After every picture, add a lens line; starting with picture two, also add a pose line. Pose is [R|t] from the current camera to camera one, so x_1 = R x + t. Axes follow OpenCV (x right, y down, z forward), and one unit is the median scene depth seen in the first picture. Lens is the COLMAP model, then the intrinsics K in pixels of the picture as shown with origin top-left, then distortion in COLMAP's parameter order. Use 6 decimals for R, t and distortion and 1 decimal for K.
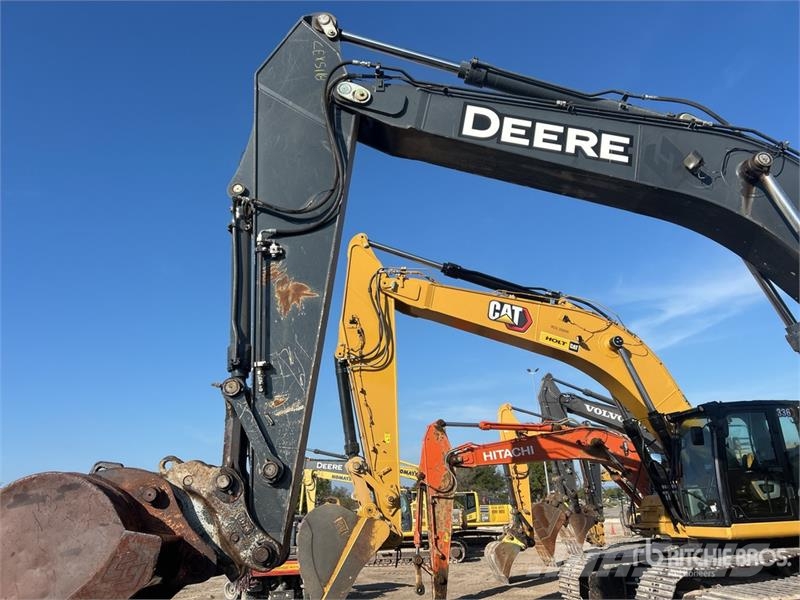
lens RADIAL K [[604.2, 0, 399.3], [0, 604.2, 293.5], [0, 0, 1]] dist [0.058857, -0.077128]
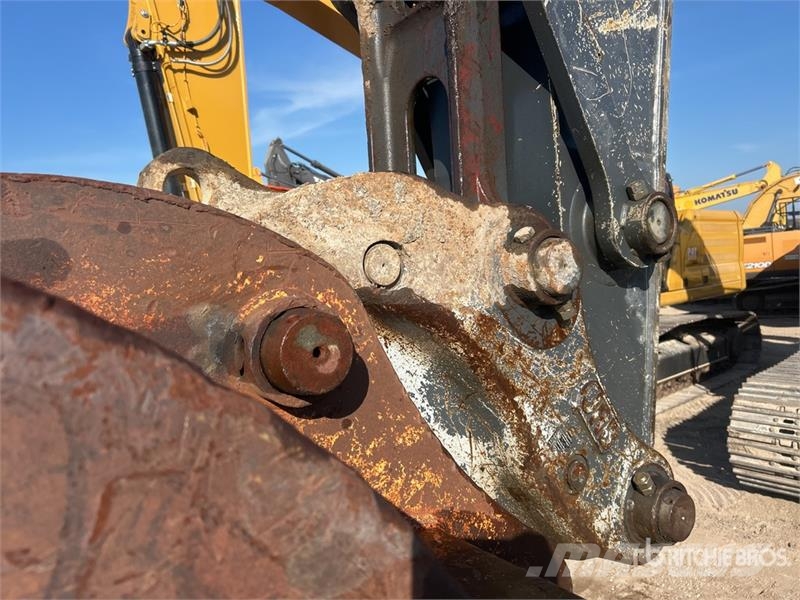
lens RADIAL K [[604.2, 0, 396.5], [0, 604.2, 295.9], [0, 0, 1]] dist [0.058857, -0.077128]
pose [[0.839772, -0.048532, 0.540766, -0.213502], [-0.145346, 0.939550, 0.310034, 0.119331], [-0.523123, -0.338956, 0.781953, 0.393708]]
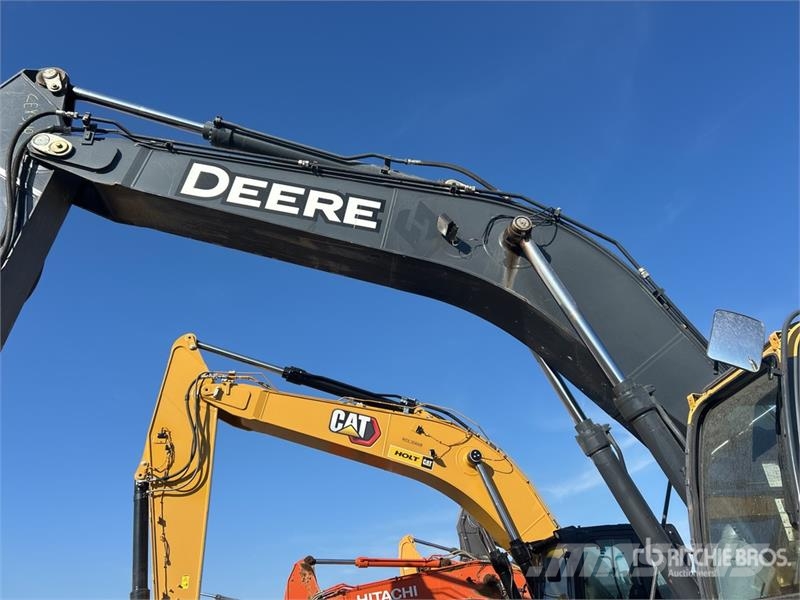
lens RADIAL K [[604.2, 0, 402.4], [0, 604.2, 300.4], [0, 0, 1]] dist [0.058857, -0.077128]
pose [[0.998373, 0.004127, 0.056873, 0.214584], [0.006847, 0.981483, -0.191425, 0.027162], [-0.056610, 0.191503, 0.979858, 0.110502]]
